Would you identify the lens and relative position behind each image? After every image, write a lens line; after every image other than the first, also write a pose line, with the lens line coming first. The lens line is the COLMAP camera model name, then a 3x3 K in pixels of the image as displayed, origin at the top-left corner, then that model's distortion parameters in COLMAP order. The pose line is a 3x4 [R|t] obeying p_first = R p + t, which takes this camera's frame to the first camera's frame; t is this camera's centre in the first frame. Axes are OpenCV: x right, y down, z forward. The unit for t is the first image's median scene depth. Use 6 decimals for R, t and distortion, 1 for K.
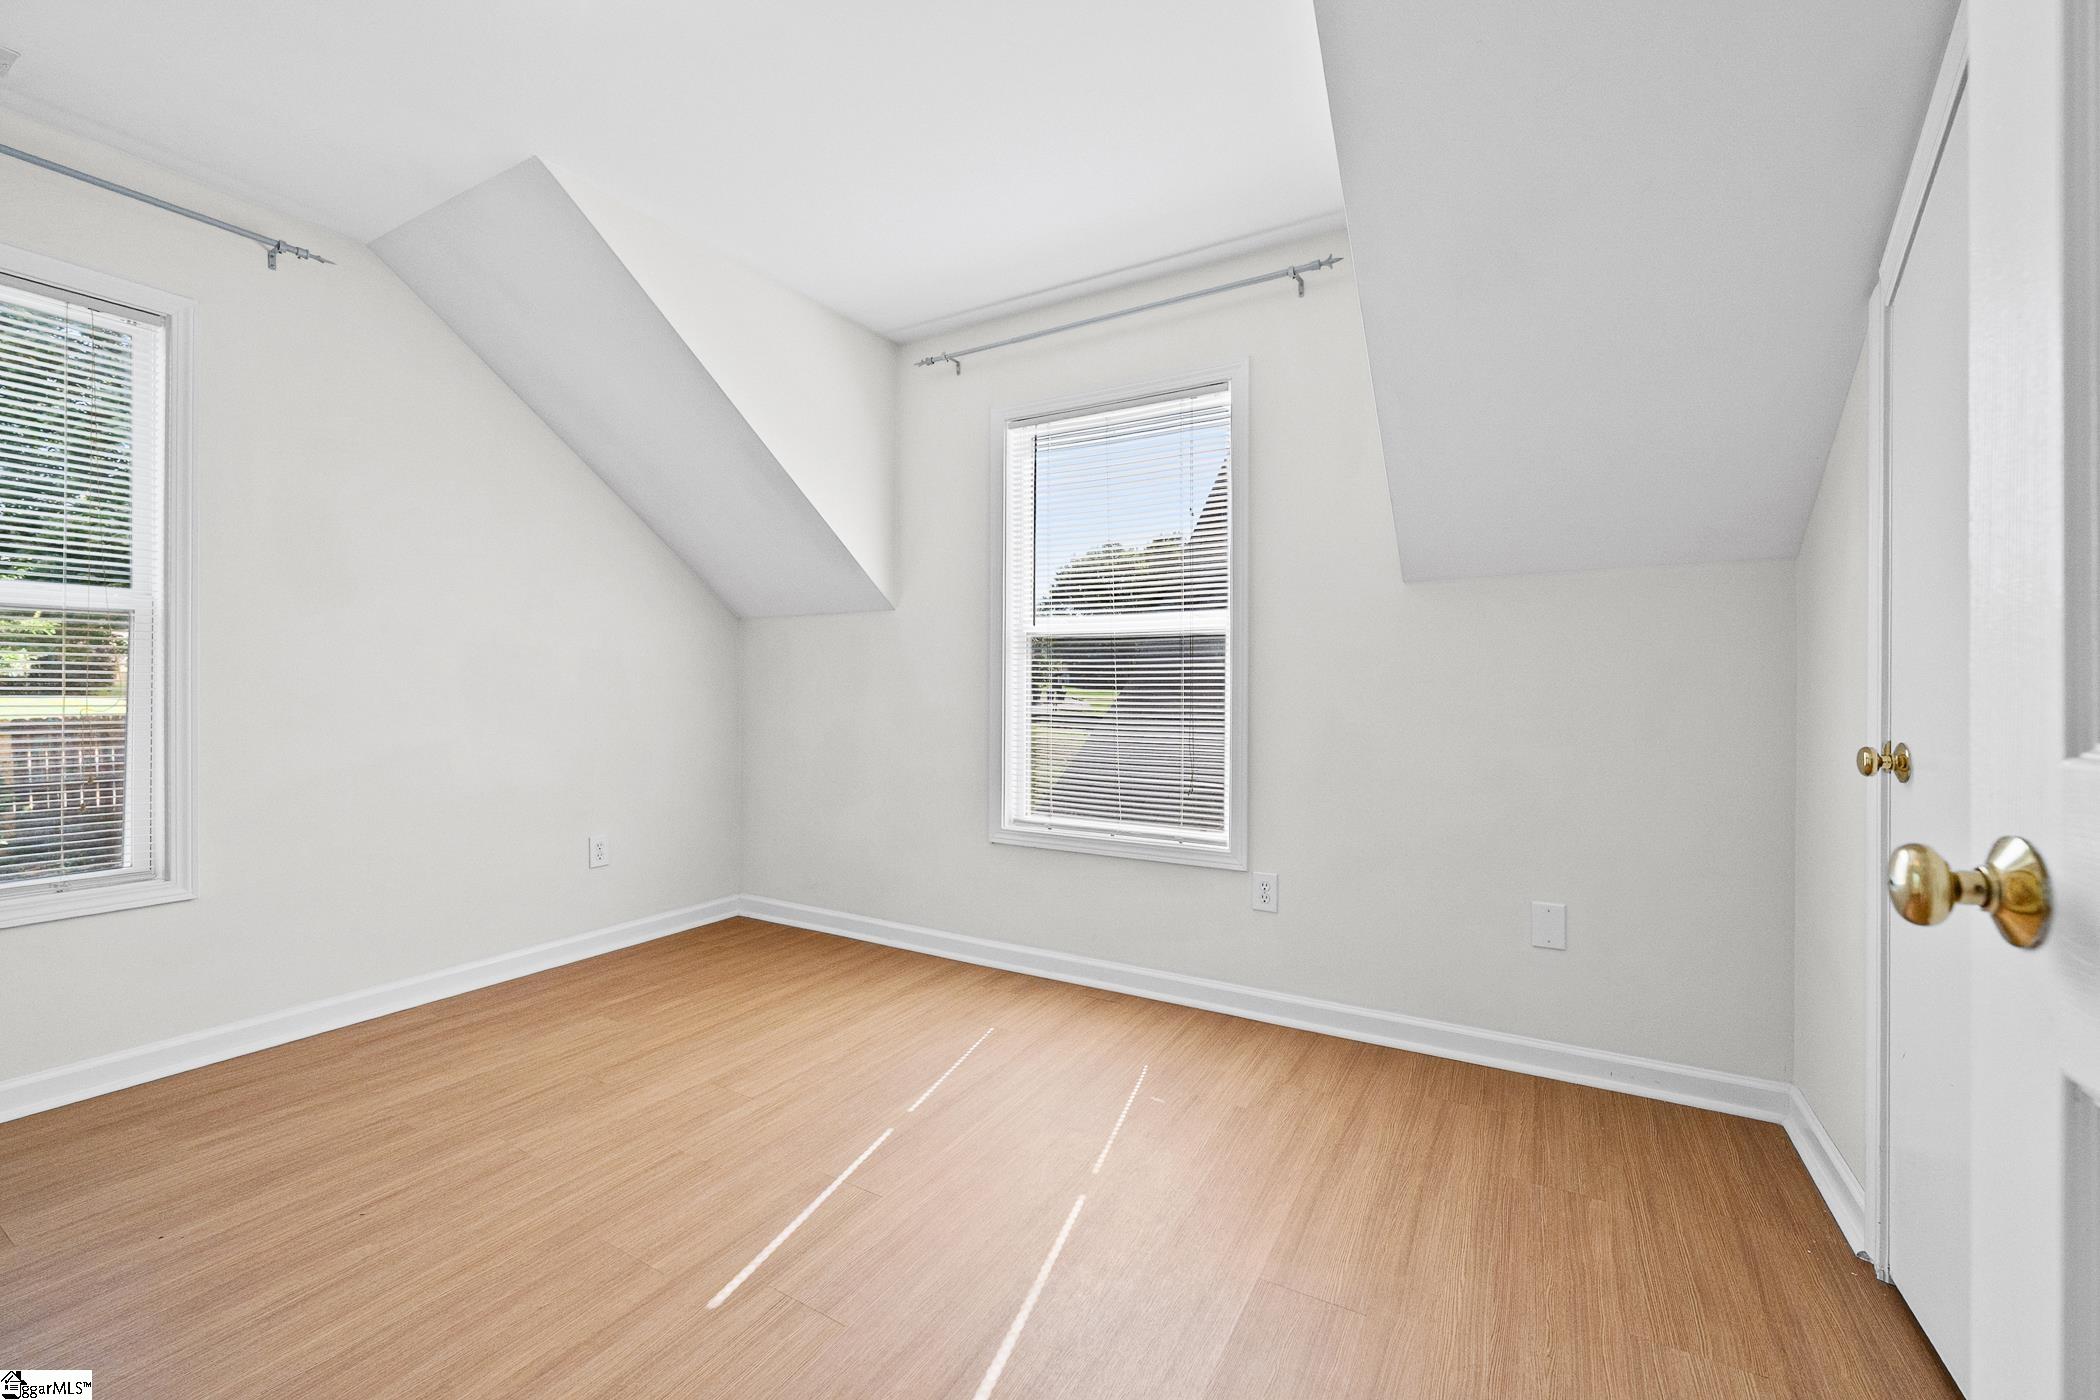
lens RADIAL K [[837.7, 0, 1041.7], [0, 837.7, 687.2], [0, 0, 1]] dist [-0.008628, -0.000022]
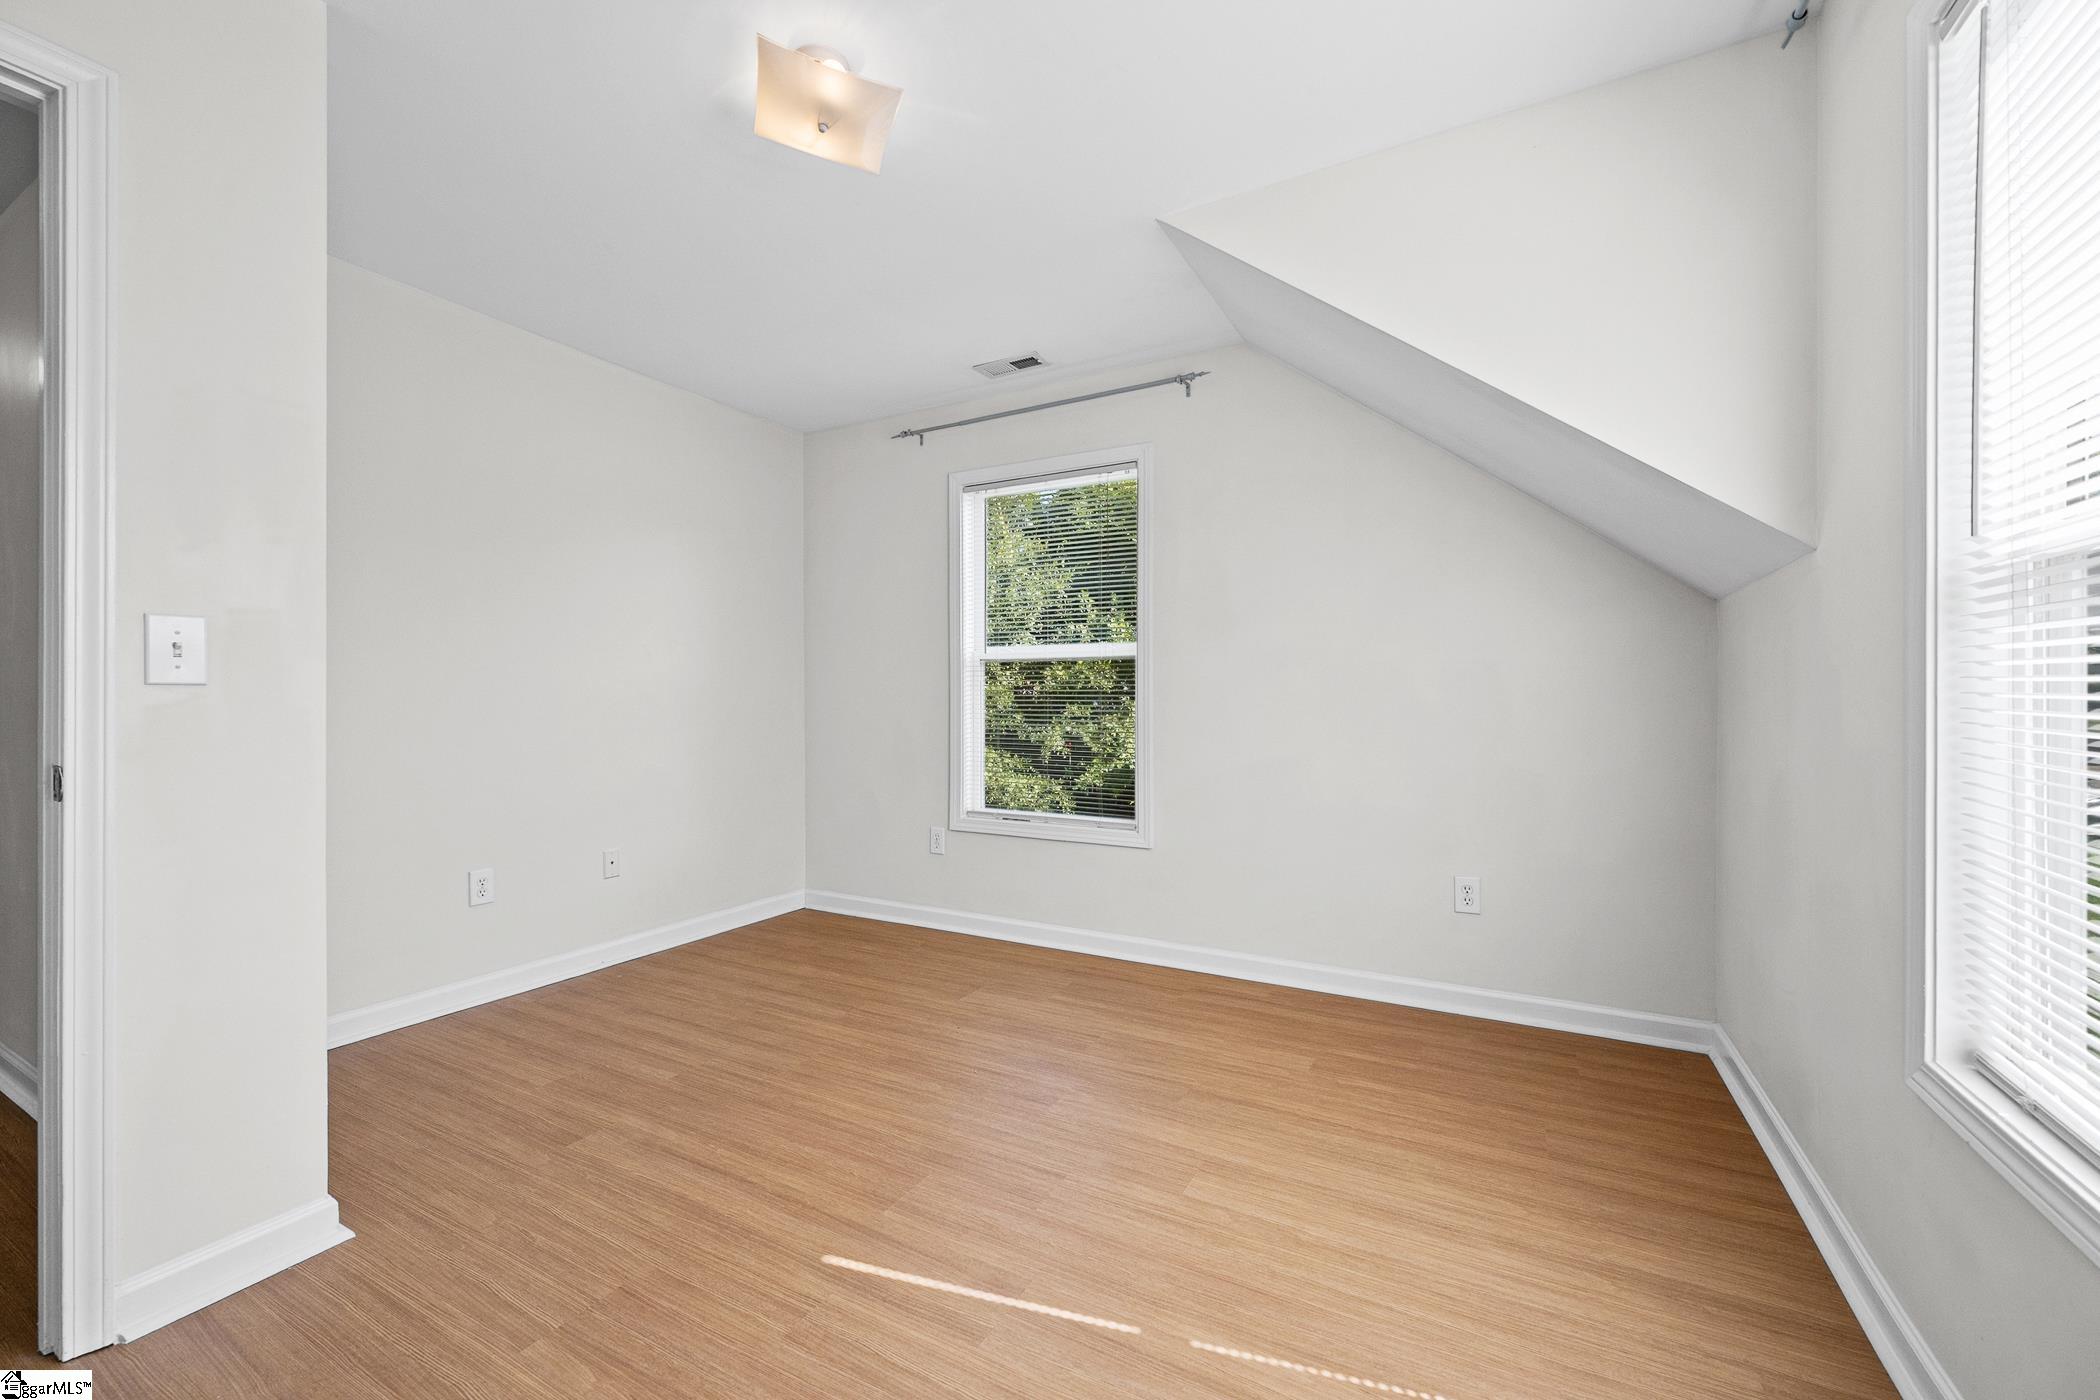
lens RADIAL K [[837.7, 0, 1067.6], [0, 837.7, 701.4], [0, 0, 1]] dist [-0.008628, -0.000022]
pose [[0.041940, 0.003644, -0.999113, 0.427283], [-0.002558, 0.999990, 0.003540, -0.011280], [0.999117, 0.002407, 0.041949, 0.730755]]
